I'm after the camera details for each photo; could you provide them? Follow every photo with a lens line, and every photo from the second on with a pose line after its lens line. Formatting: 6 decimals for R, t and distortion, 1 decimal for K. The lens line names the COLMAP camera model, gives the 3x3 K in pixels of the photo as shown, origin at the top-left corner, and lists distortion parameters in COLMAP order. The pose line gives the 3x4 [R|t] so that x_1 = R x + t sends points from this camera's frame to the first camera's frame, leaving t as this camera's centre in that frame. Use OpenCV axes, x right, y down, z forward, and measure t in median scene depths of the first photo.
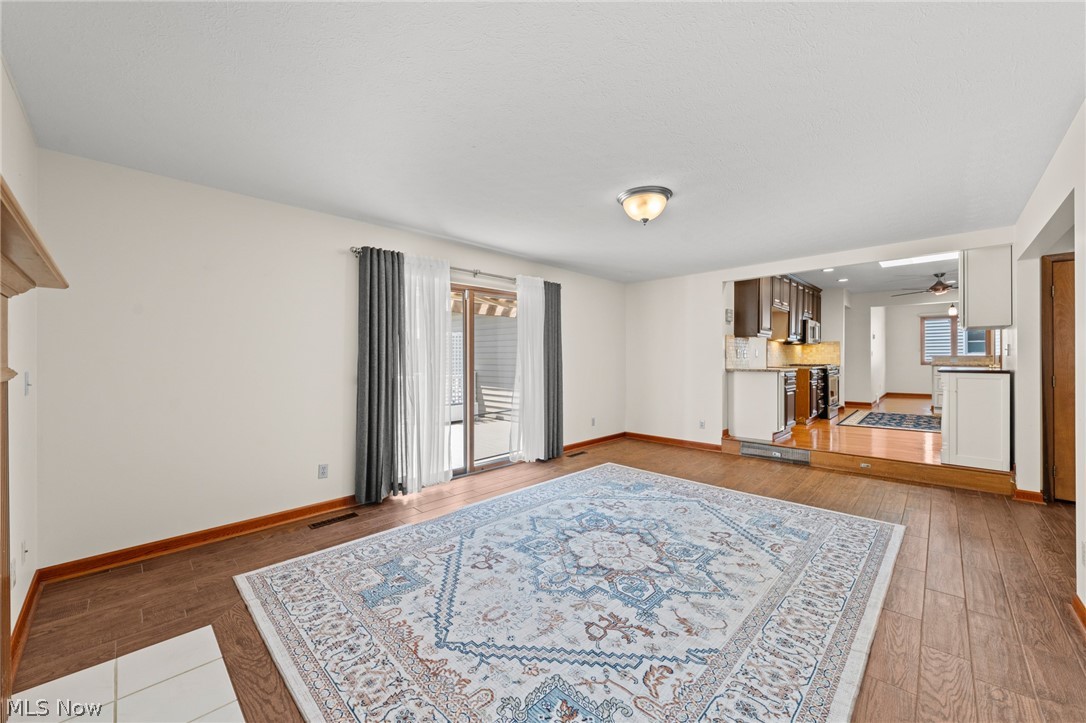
lens RADIAL K [[416.6, 0, 548.0], [0, 416.6, 356.9], [0, 0, 1]] dist [-0.000855, 0.000081]
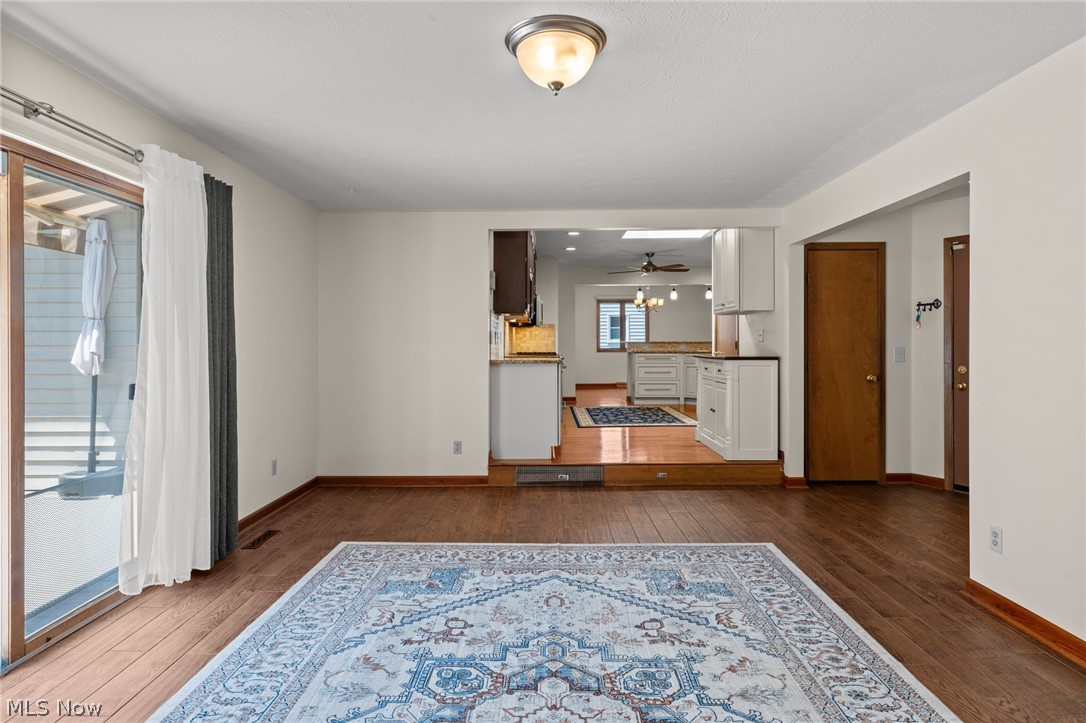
lens RADIAL K [[594.4, 0, 550.1], [0, 594.4, 349.4], [0, 0, 1]] dist [0.003645, 0.001008]
pose [[0.722446, -0.005798, 0.691403, -0.250076], [-0.000608, 0.999959, 0.009021, 0.003085], [-0.691427, -0.006938, 0.722413, 0.373798]]
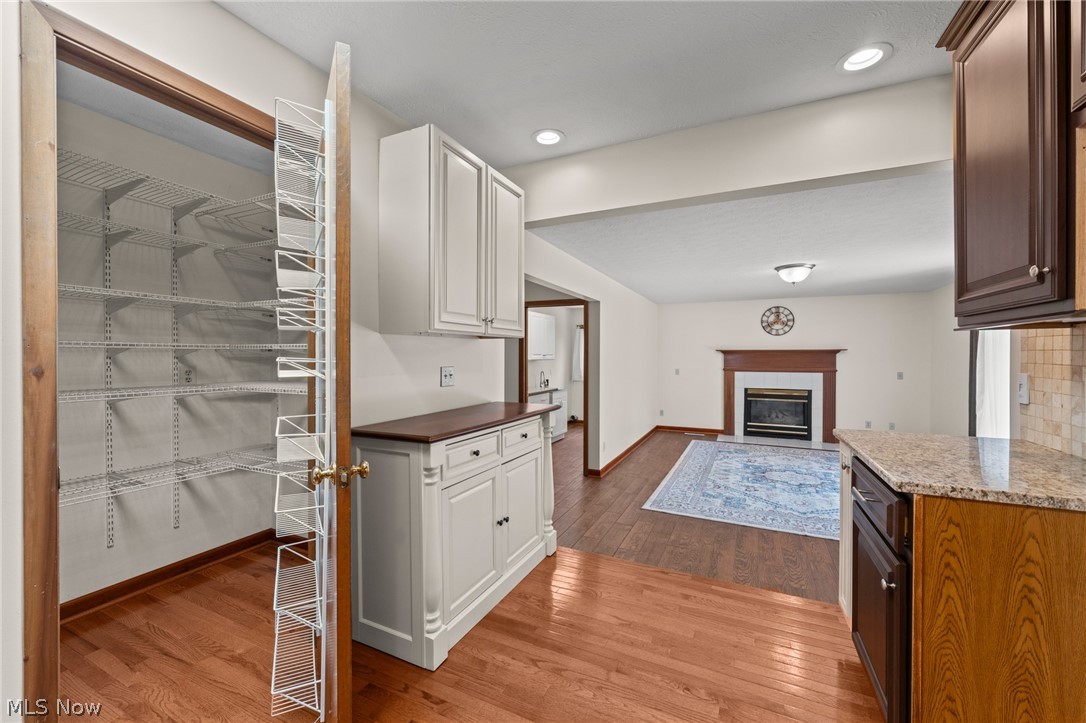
lens RADIAL K [[416.6, 0, 548.0], [0, 416.6, 356.9], [0, 0, 1]] dist [-0.000855, 0.000081]
pose [[-0.951513, 0.000044, -0.307607, 1.292228], [0.001060, 0.999995, -0.003136, -0.046514], [0.307605, -0.003309, -0.951508, 1.802959]]
